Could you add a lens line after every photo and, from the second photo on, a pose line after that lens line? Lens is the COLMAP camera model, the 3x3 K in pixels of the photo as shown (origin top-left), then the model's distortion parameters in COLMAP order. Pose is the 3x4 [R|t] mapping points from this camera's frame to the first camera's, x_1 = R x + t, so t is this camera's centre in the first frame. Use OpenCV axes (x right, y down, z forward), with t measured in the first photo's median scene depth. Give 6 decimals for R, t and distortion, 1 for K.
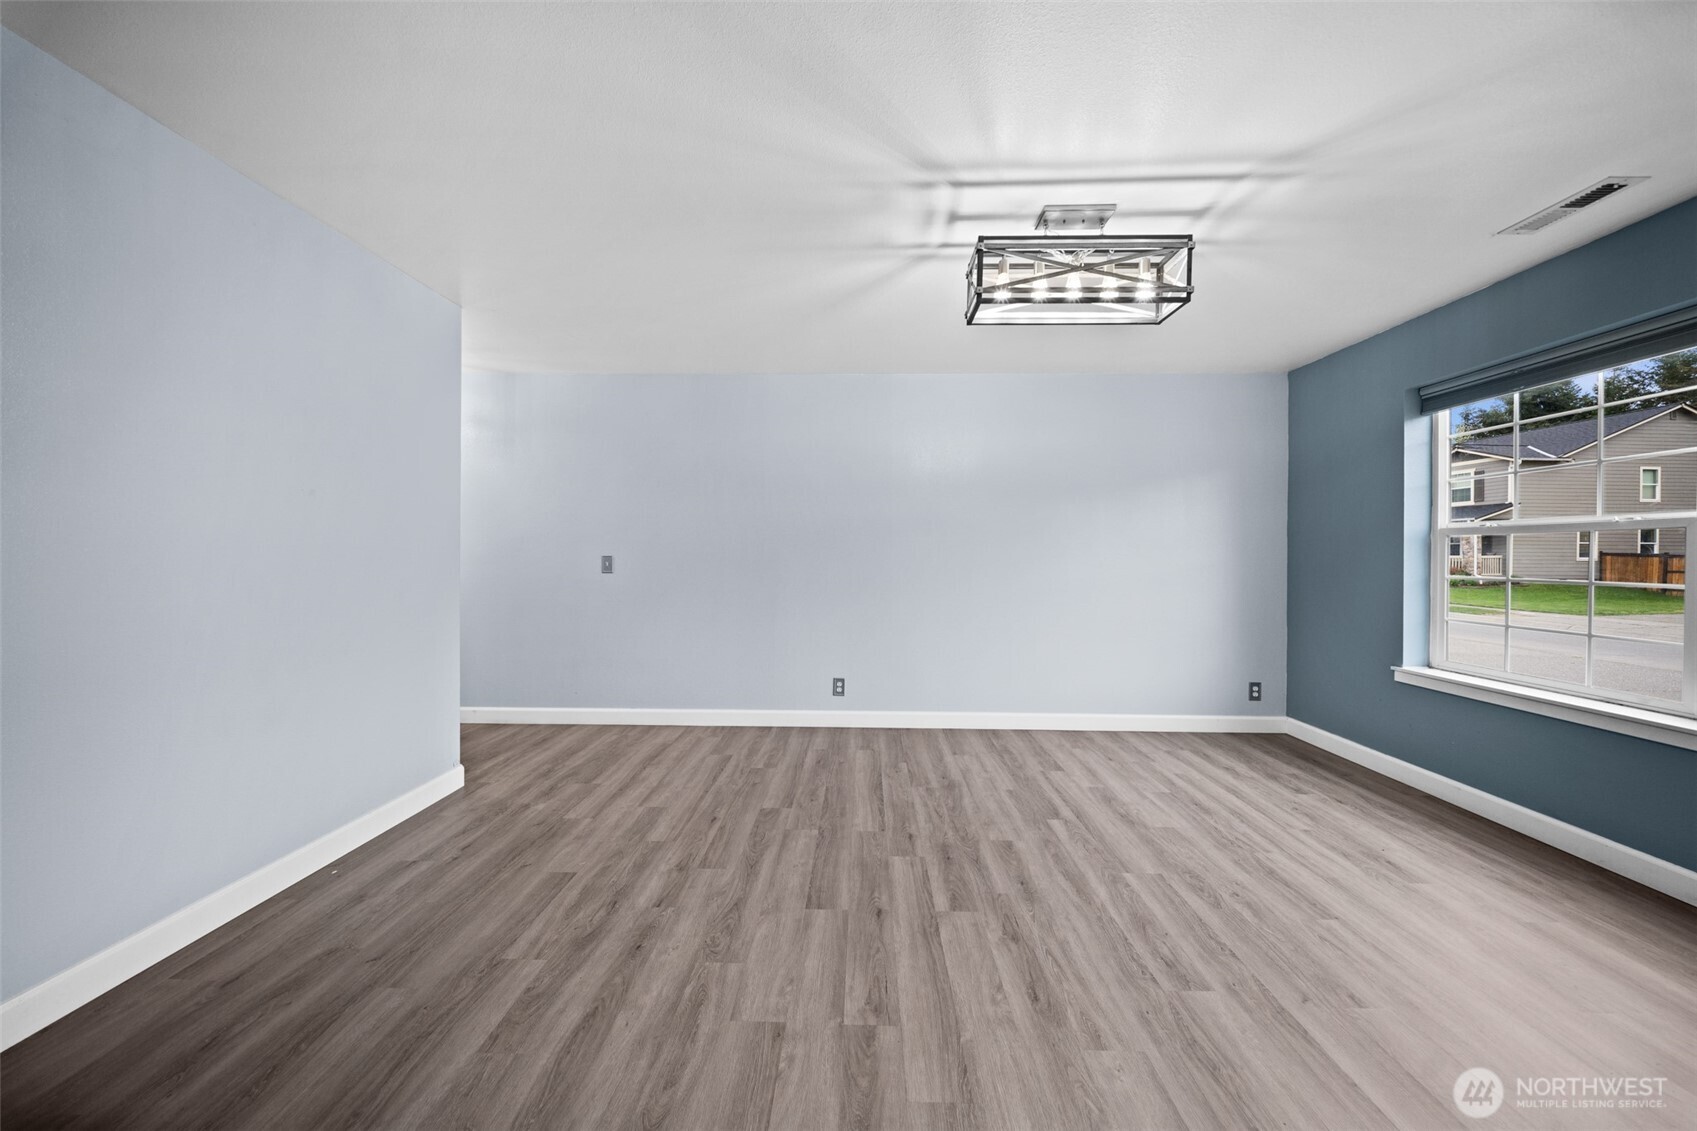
lens RADIAL K [[511.1, 0, 857.2], [0, 511.1, 559.4], [0, 0, 1]] dist [-0.003100, -0.000178]
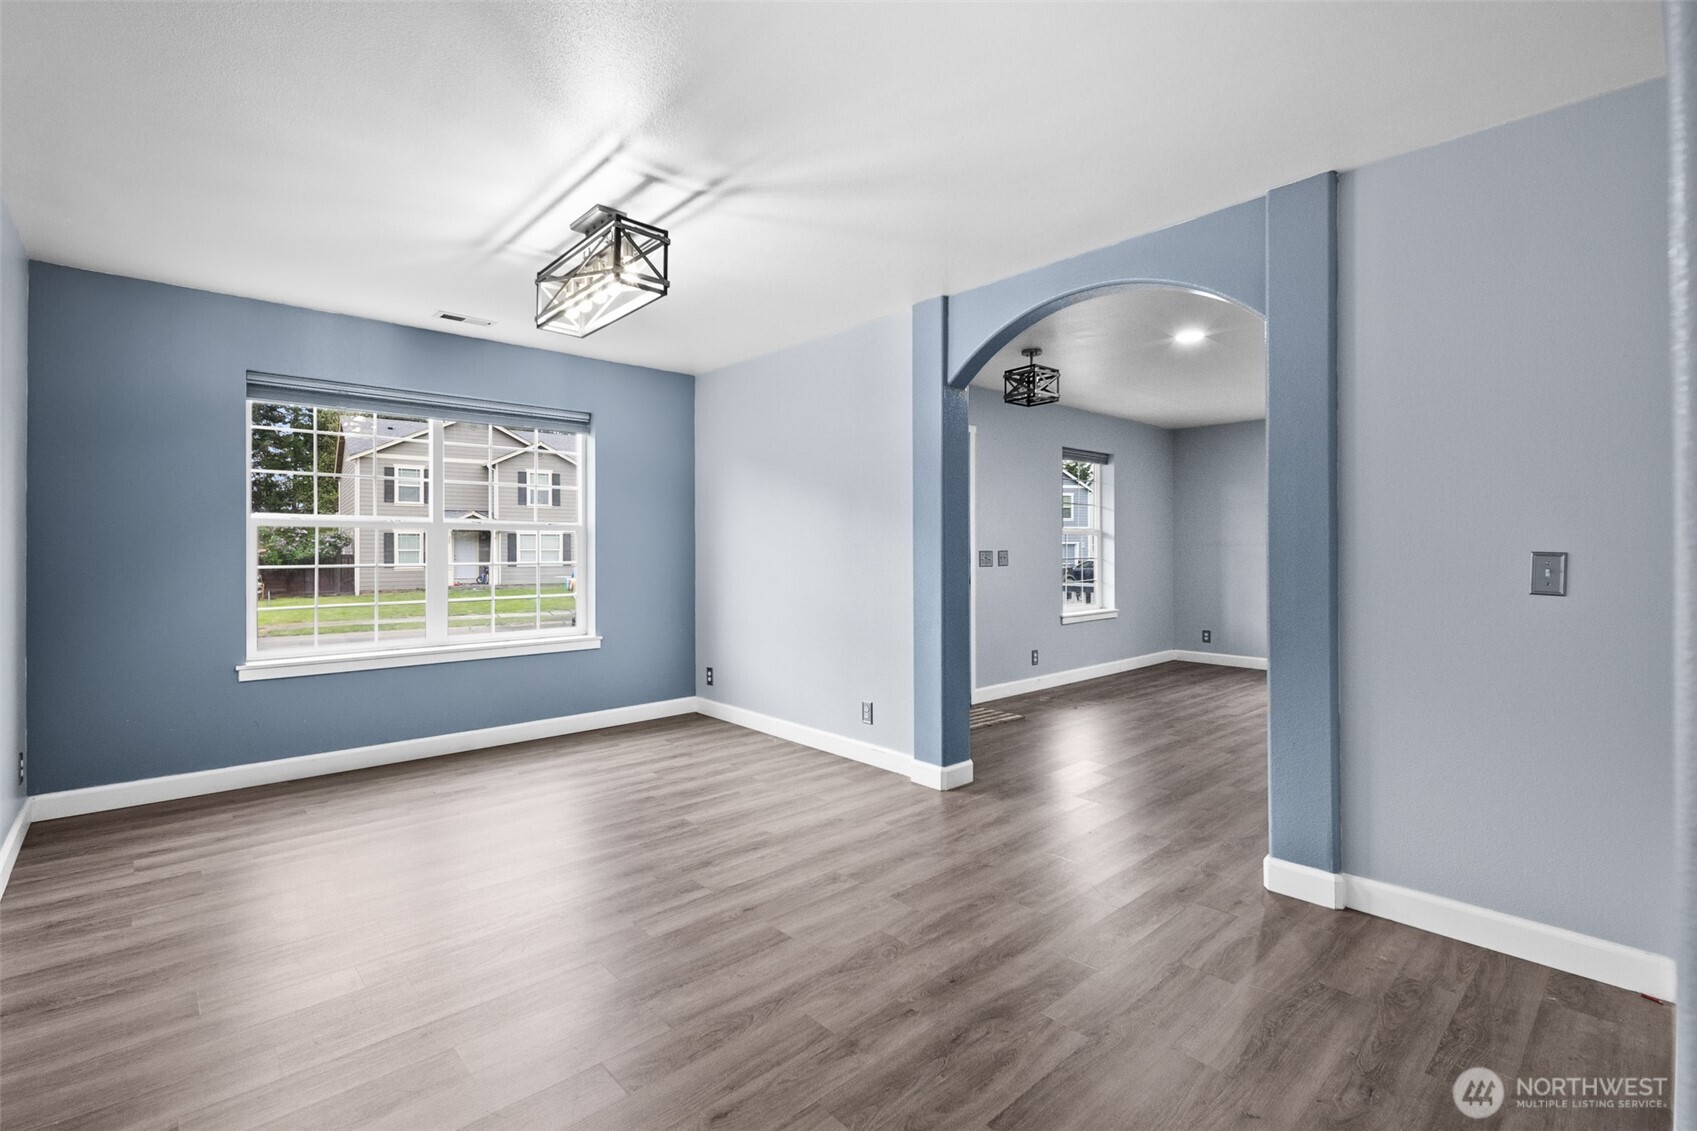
lens RADIAL K [[763.0, 0, 853.9], [0, 763.0, 553.6], [0, 0, 1]] dist [0.004497, -0.002308]
pose [[-0.687384, -0.012105, 0.726193, -1.143153], [0.000451, 0.999854, 0.017094, -0.024794], [-0.726294, 0.012078, -0.687278, 1.824010]]
